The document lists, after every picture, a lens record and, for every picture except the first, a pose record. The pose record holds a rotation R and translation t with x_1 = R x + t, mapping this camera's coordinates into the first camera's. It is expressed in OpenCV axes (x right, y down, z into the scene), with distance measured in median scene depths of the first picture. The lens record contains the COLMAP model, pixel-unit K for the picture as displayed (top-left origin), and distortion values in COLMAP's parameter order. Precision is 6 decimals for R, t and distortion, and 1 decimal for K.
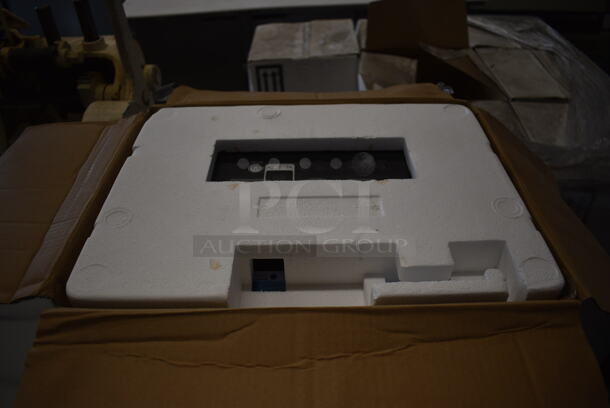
lens RADIAL K [[470.0, 0, 305.8], [0, 470.0, 204.2], [0, 0, 1]] dist [-0.105583, 0.014953]
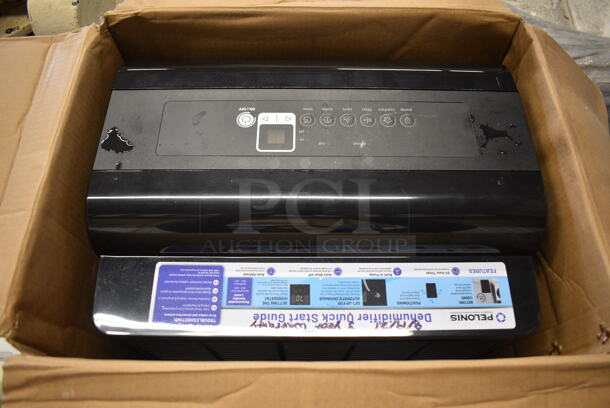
lens RADIAL K [[470.0, 0, 306.0], [0, 470.0, 200.3], [0, 0, 1]] dist [-0.105583, 0.014953]
pose [[0.999888, 0.005739, 0.013790, -0.024401], [-0.010543, 0.925157, 0.379439, -0.381084], [-0.010580, -0.379542, 0.925114, 0.338221]]
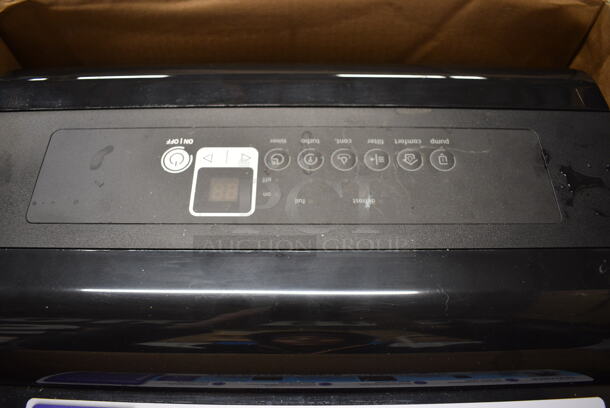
lens RADIAL K [[470.0, 0, 302.4], [0, 470.0, 207.5], [0, 0, 1]] dist [-0.105583, 0.014953]
pose [[0.999983, 0.003837, 0.004335, 0.030562], [-0.005179, 0.927630, 0.373466, -0.319303], [-0.002588, -0.373482, 0.927634, 0.822582]]
